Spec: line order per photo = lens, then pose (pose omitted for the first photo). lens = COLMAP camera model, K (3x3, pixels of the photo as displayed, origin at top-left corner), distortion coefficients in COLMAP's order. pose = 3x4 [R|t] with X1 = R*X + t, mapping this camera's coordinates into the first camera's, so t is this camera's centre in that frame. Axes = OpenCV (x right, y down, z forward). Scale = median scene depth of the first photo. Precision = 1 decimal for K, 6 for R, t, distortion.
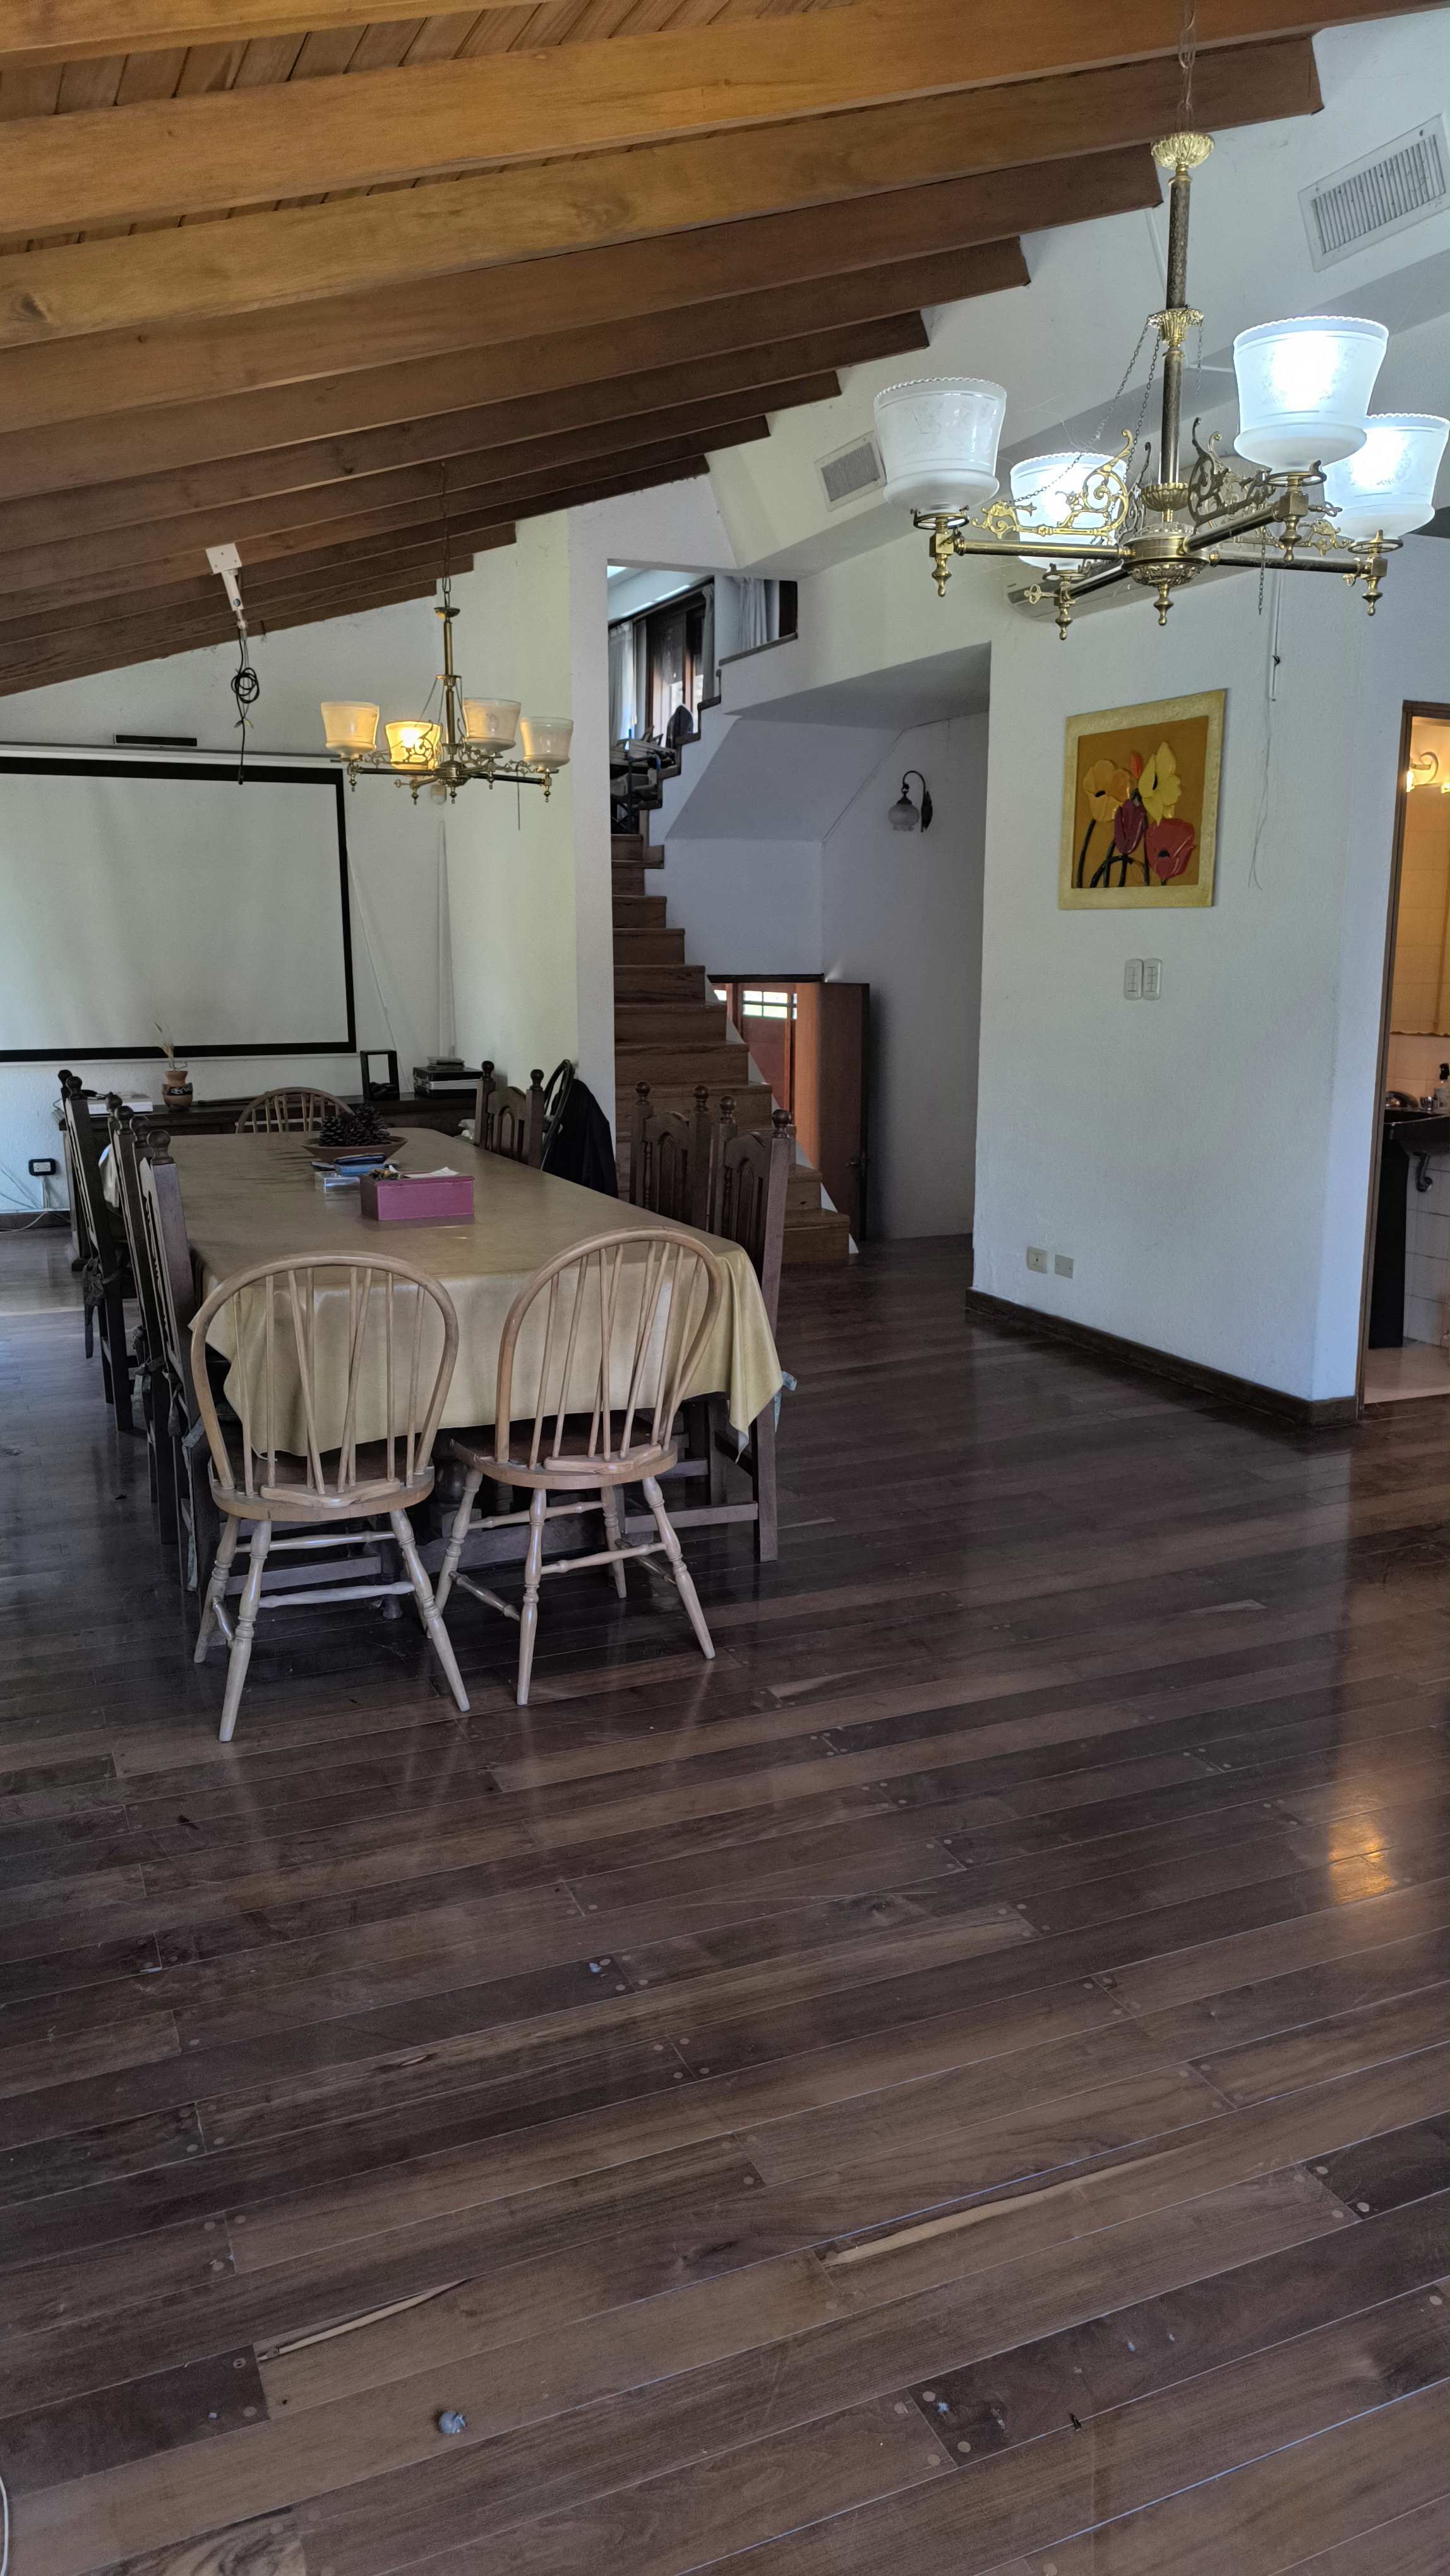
lens RADIAL K [[1825.0, 0, 709.7], [0, 1825.0, 1295.2], [0, 0, 1]] dist [0.029162, -0.041984]
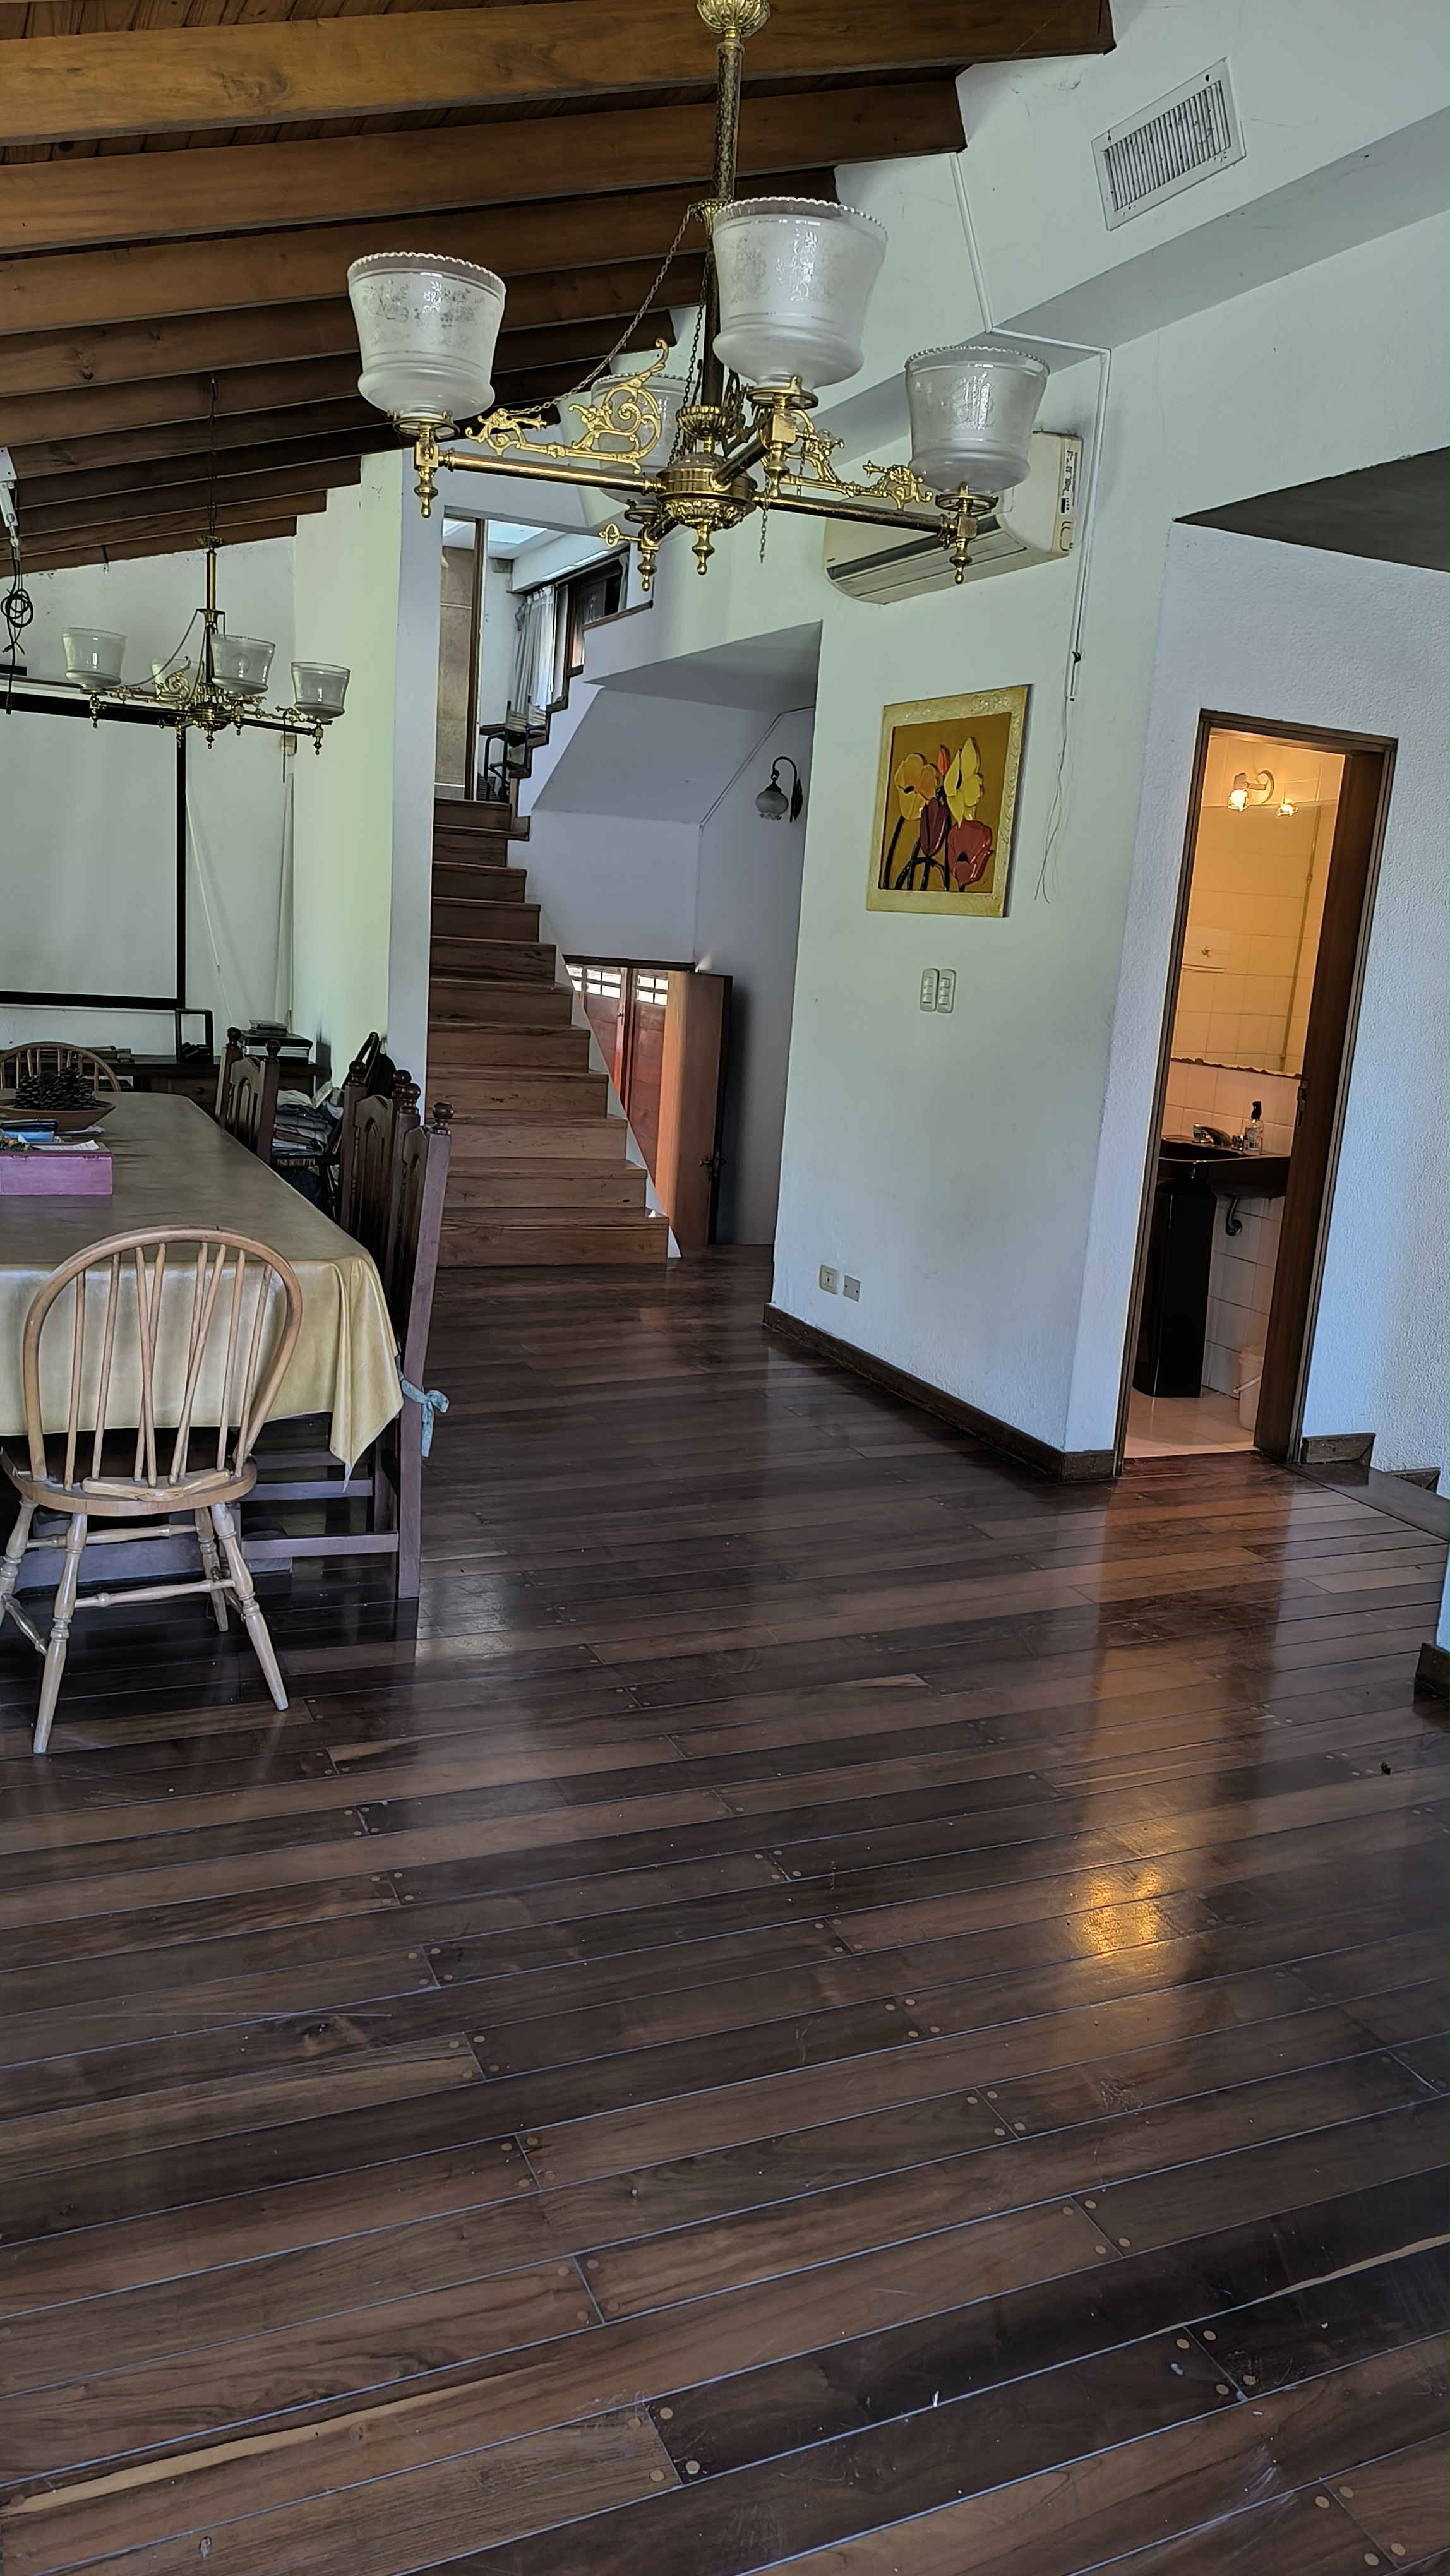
lens RADIAL K [[1825.0, 0, 725.1], [0, 1825.0, 1294.8], [0, 0, 1]] dist [0.029162, -0.041984]
pose [[0.997612, 0.066405, 0.019016, 0.142241], [-0.066551, 0.997757, 0.007146, -0.019179], [-0.018499, -0.008395, 0.999794, 0.074867]]
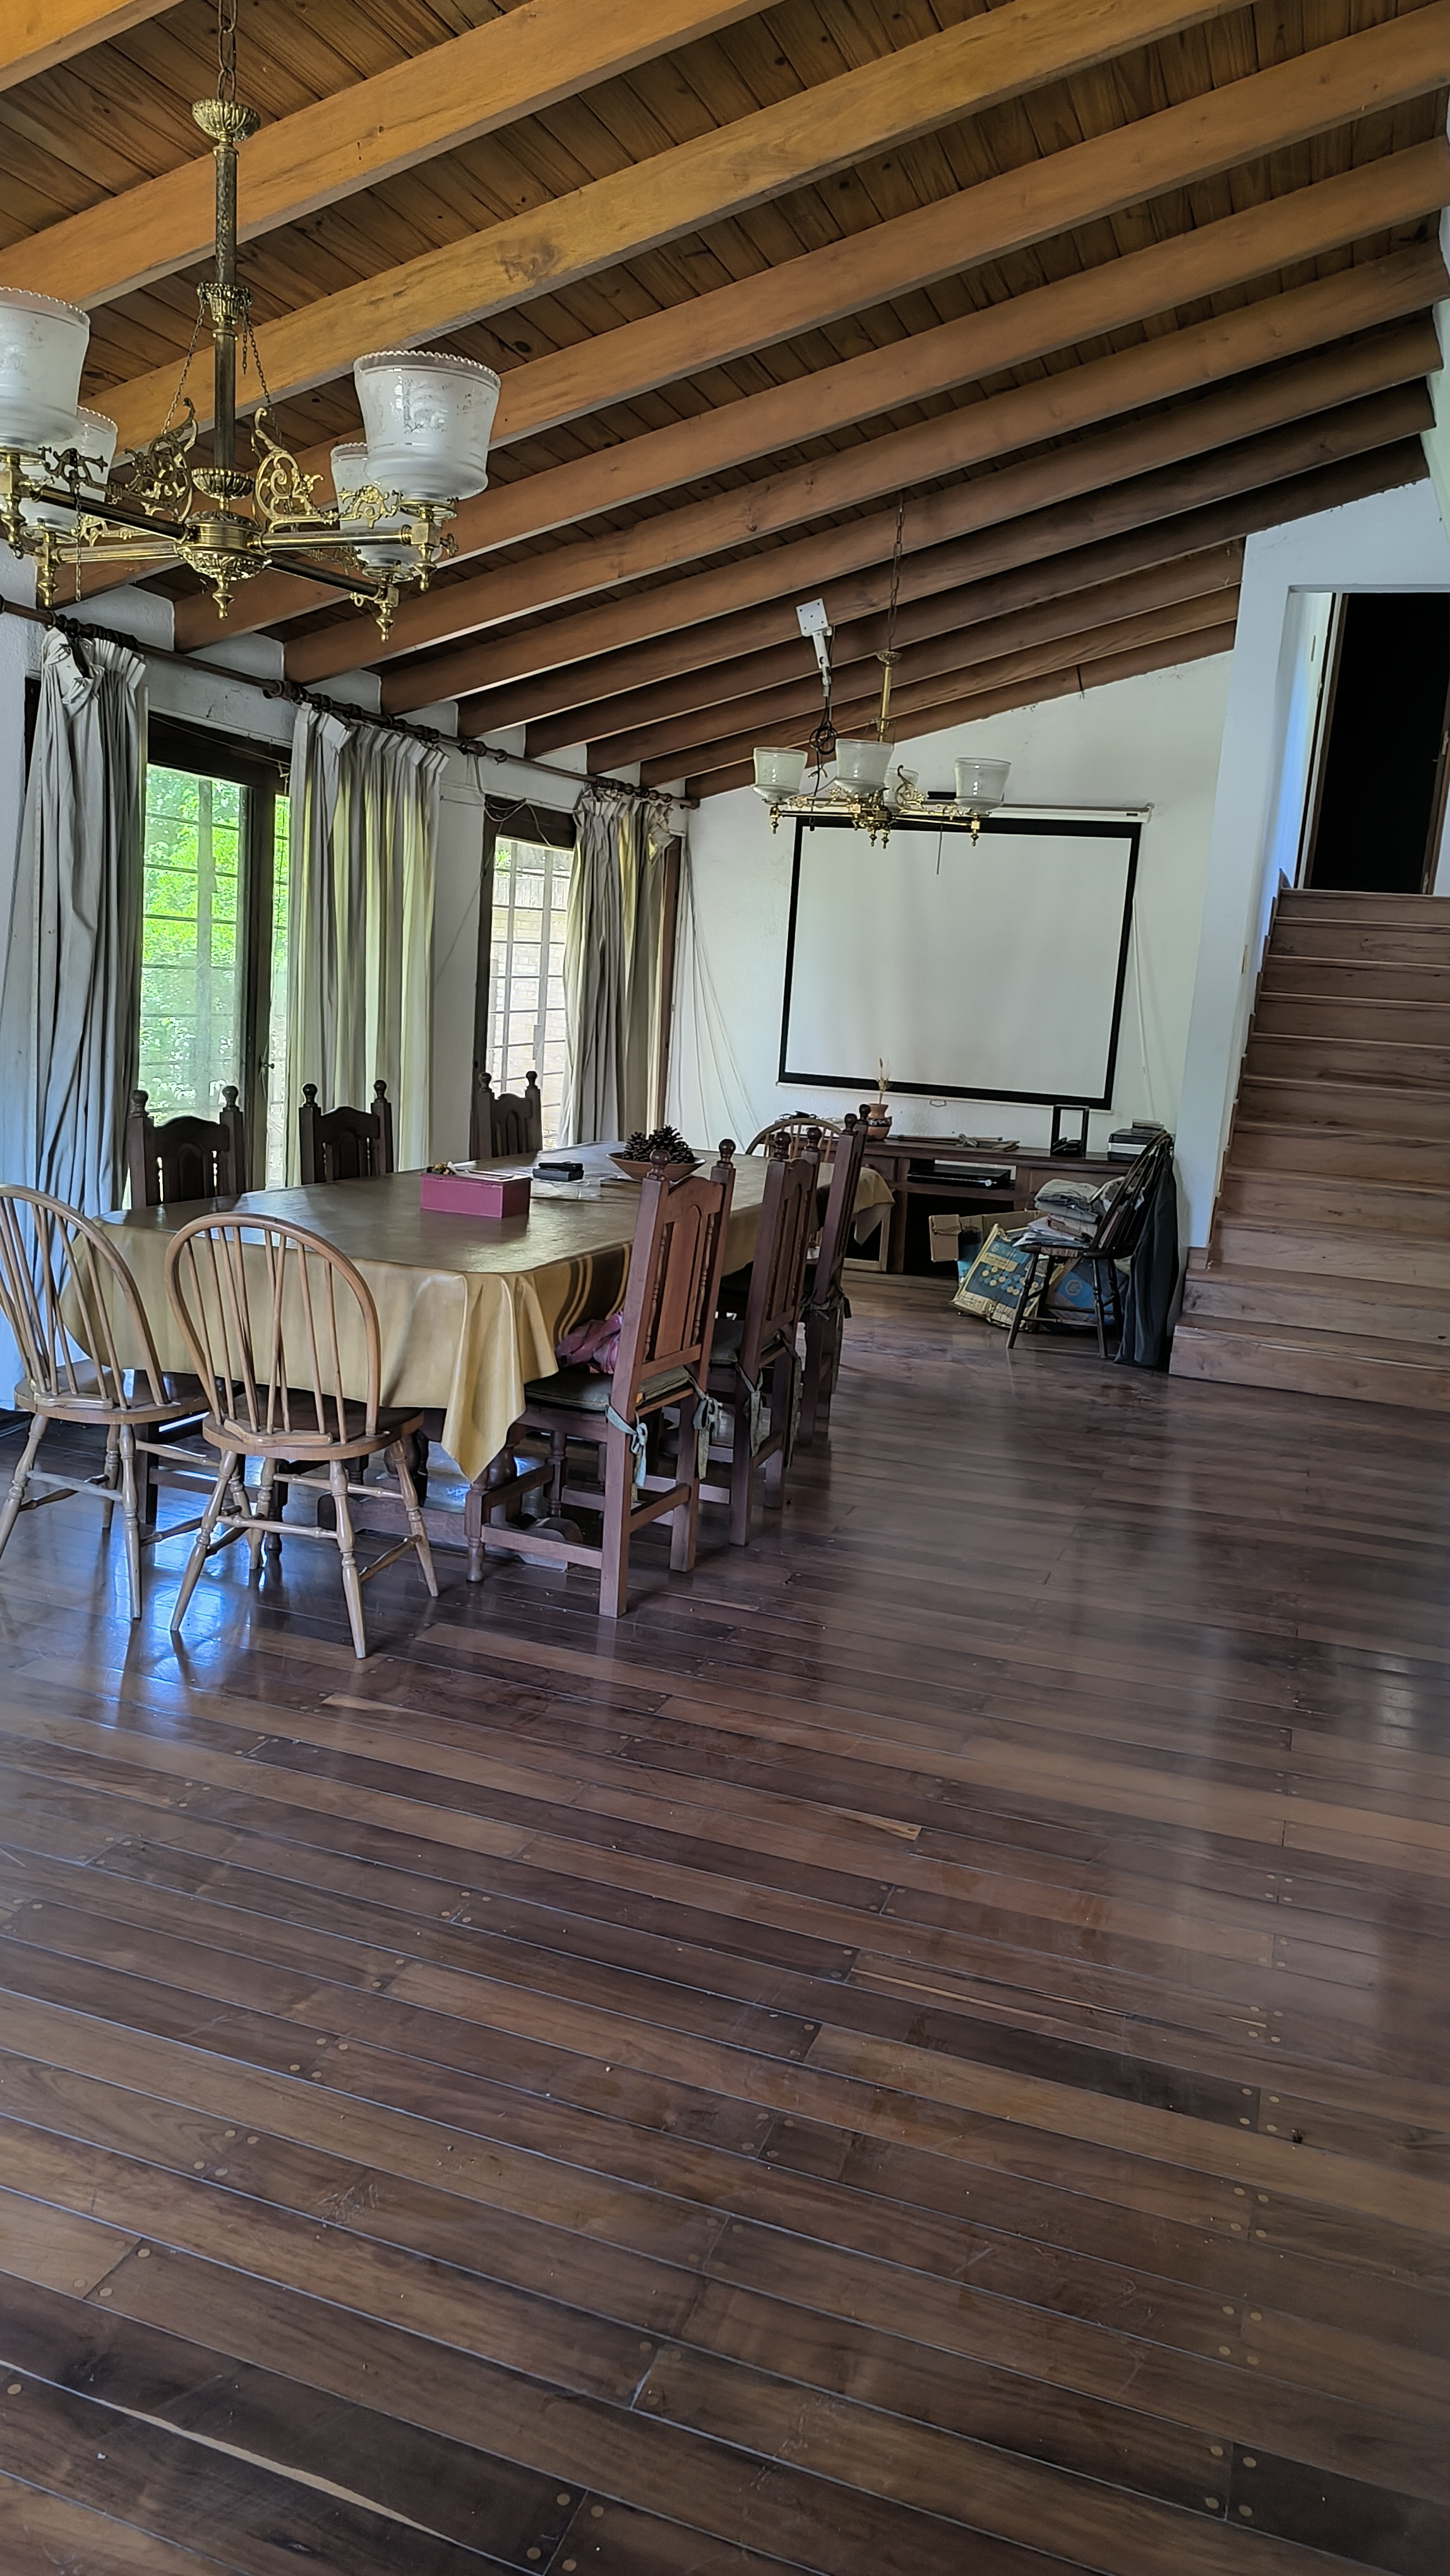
lens RADIAL K [[1825.0, 0, 713.1], [0, 1825.0, 1284.8], [0, 0, 1]] dist [0.029162, -0.041984]
pose [[0.711710, 0.168870, -0.681874, 0.607419], [-0.198891, 0.979398, 0.034961, -0.060279], [0.673730, 0.110736, 0.730634, 0.278818]]
